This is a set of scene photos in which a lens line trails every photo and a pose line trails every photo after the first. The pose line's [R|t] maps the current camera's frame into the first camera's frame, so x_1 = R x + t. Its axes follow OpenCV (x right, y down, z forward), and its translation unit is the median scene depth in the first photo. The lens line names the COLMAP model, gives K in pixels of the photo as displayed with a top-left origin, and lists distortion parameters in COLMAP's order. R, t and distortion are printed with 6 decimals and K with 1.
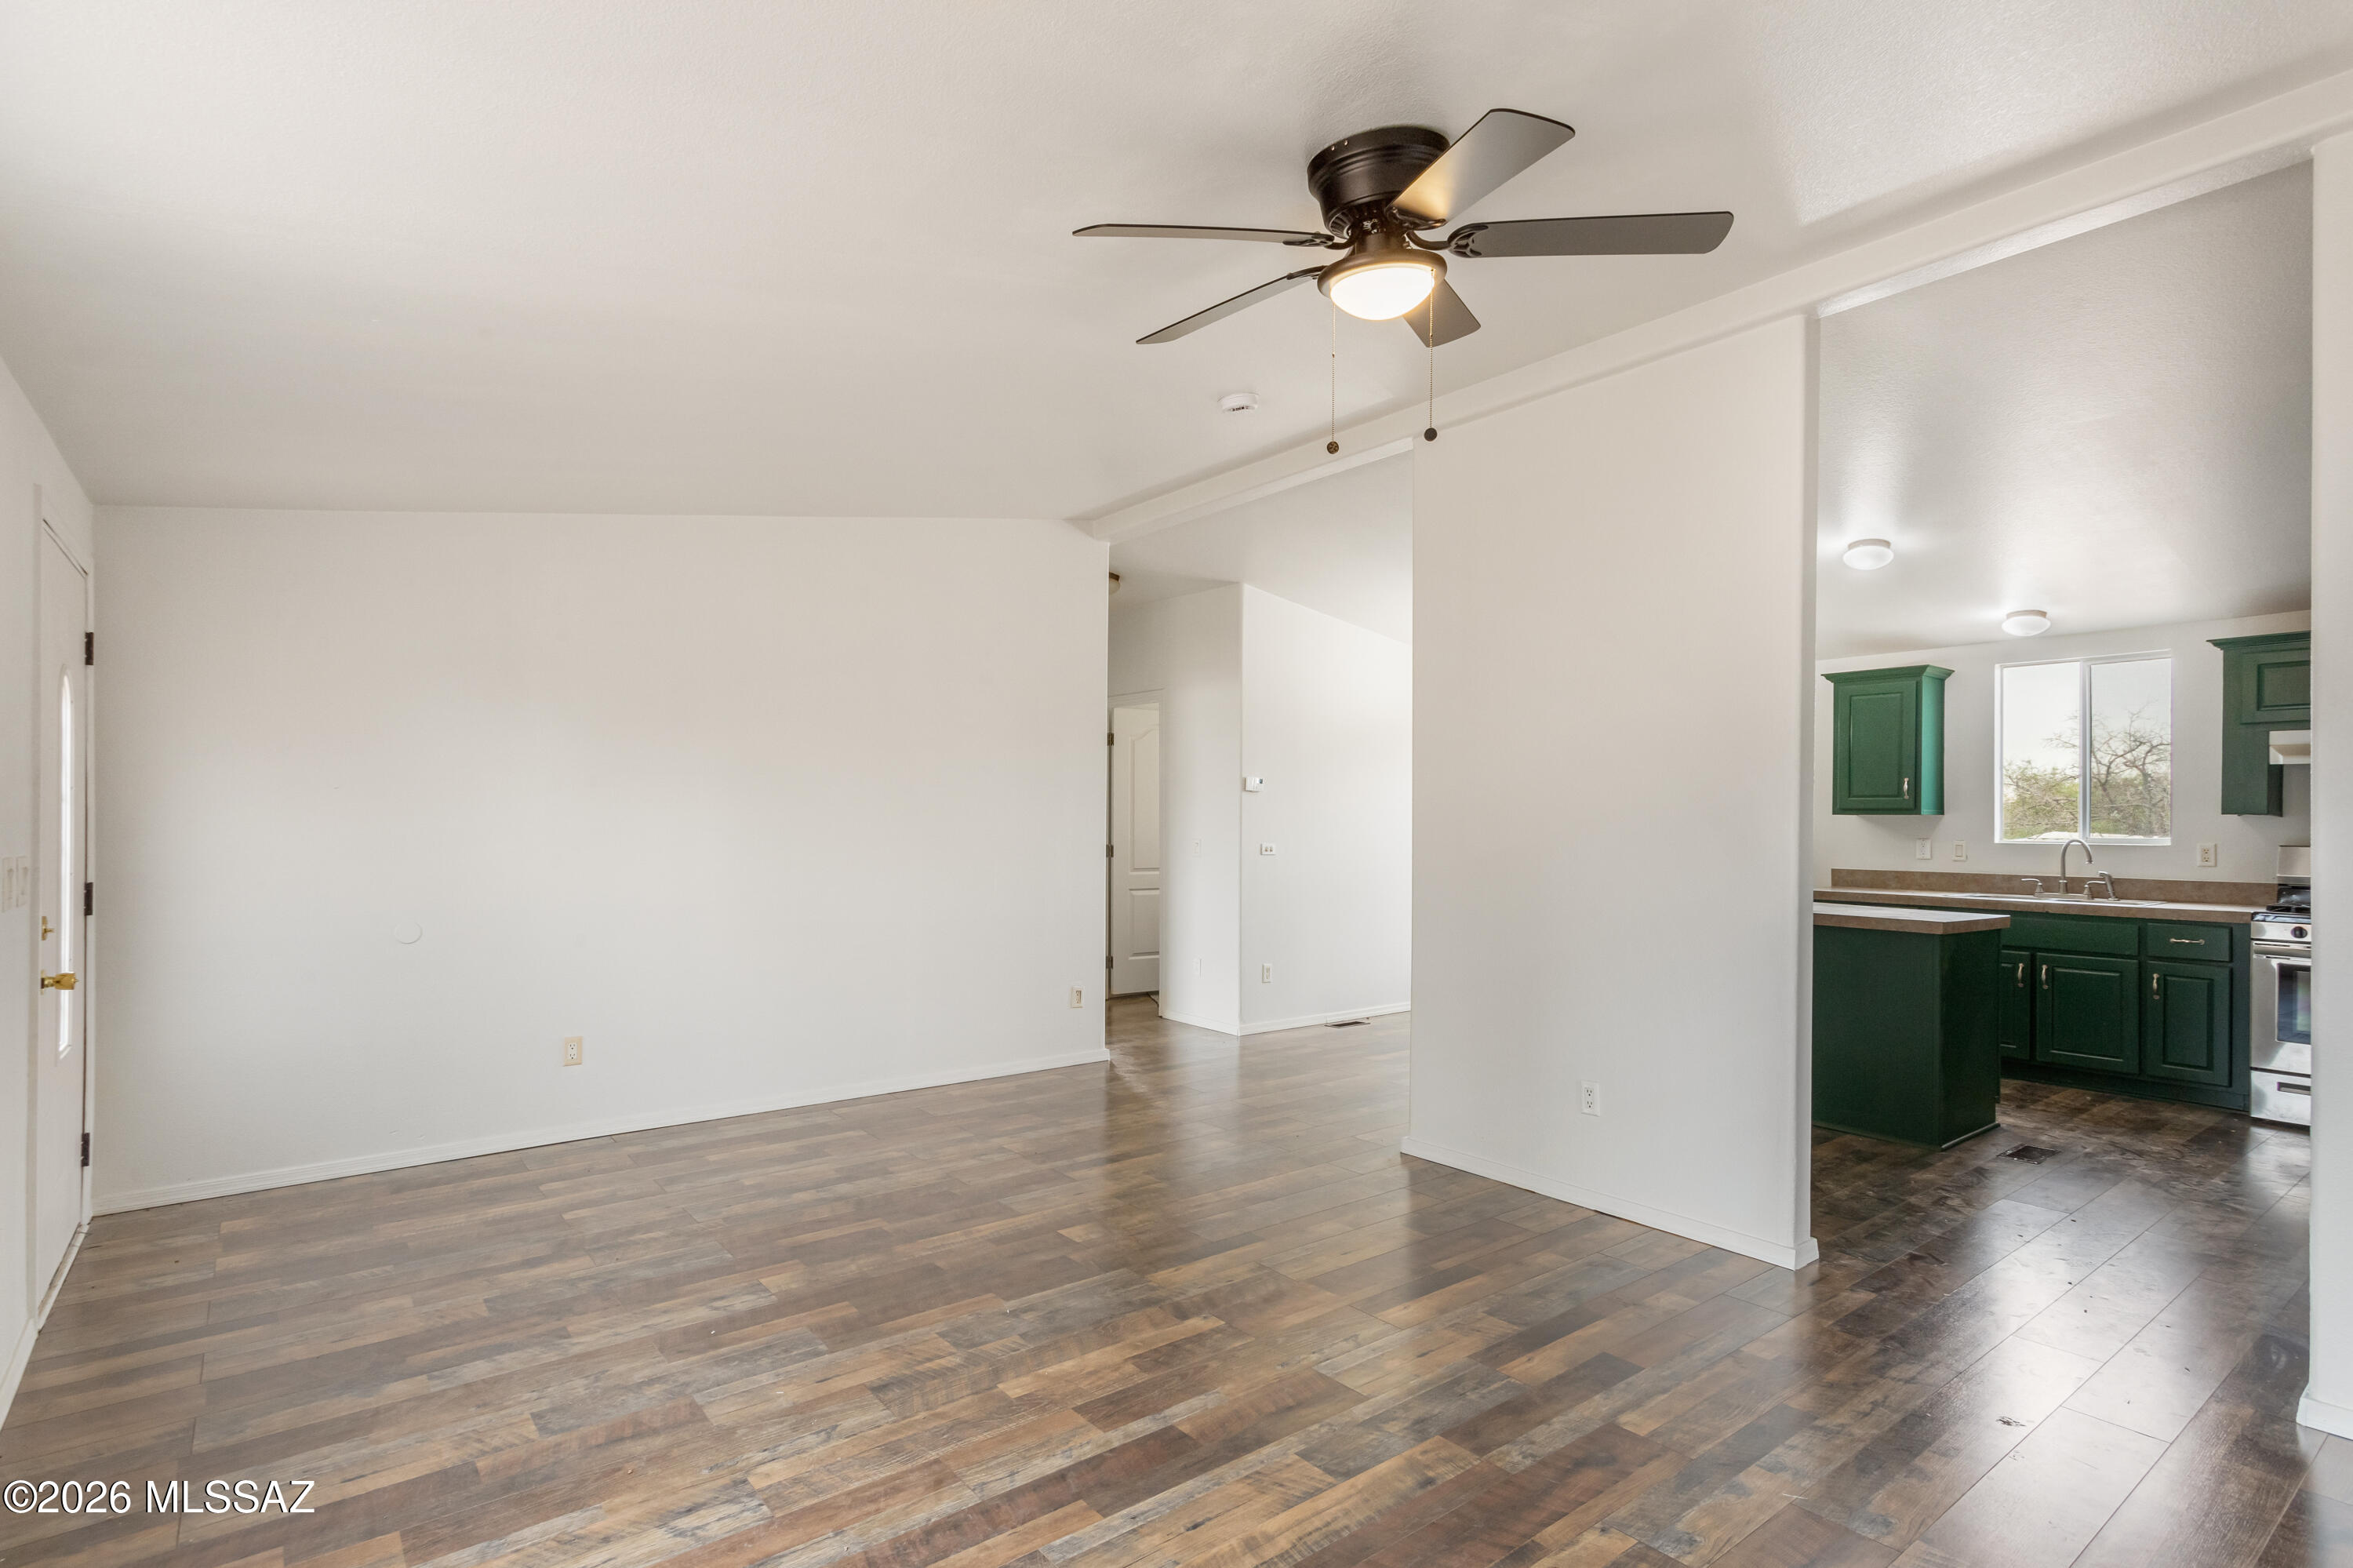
lens RADIAL K [[1167.1, 0, 1142.4], [0, 1167.1, 811.4], [0, 0, 1]] dist [-0.001553, -0.000404]
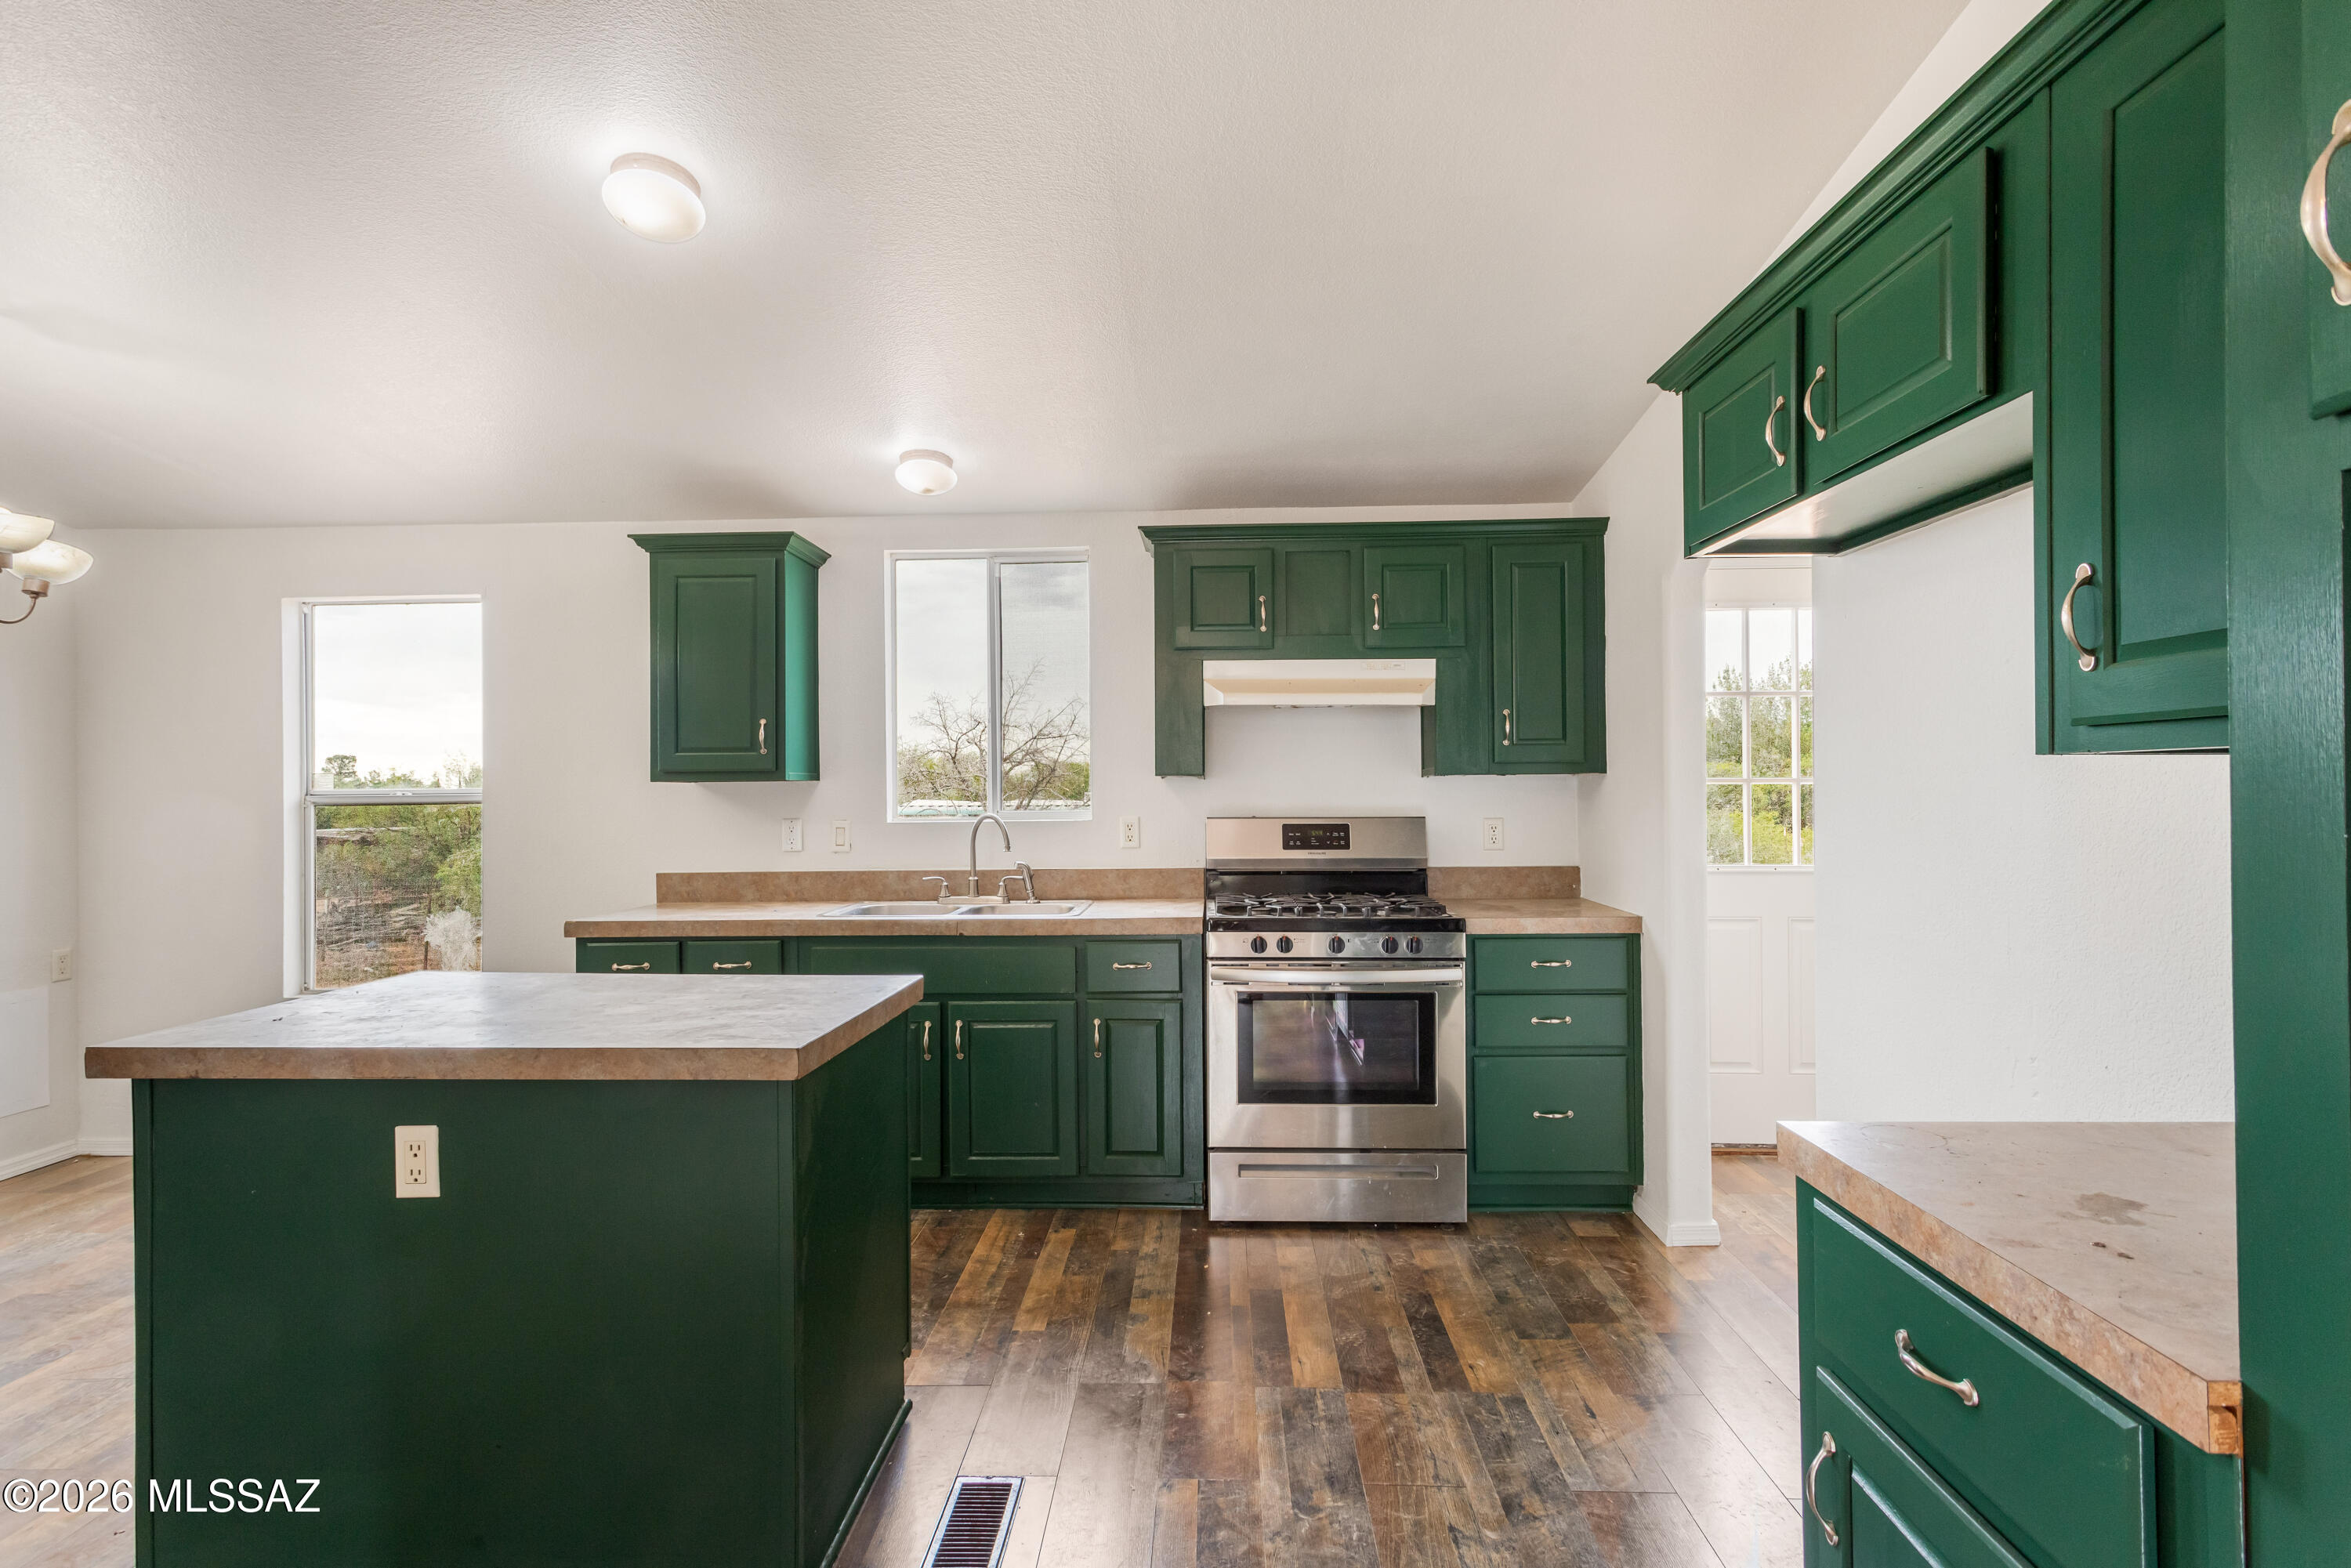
lens RADIAL K [[1145.4, 0, 1175.5], [0, 1145.4, 784.0], [0, 0, 1]] dist [0.011903, 0.000129]
pose [[0.629135, -0.007917, 0.777256, 0.395527], [0.008866, 0.999956, 0.003009, 0.005554], [-0.777246, 0.004998, 0.629177, 0.557101]]
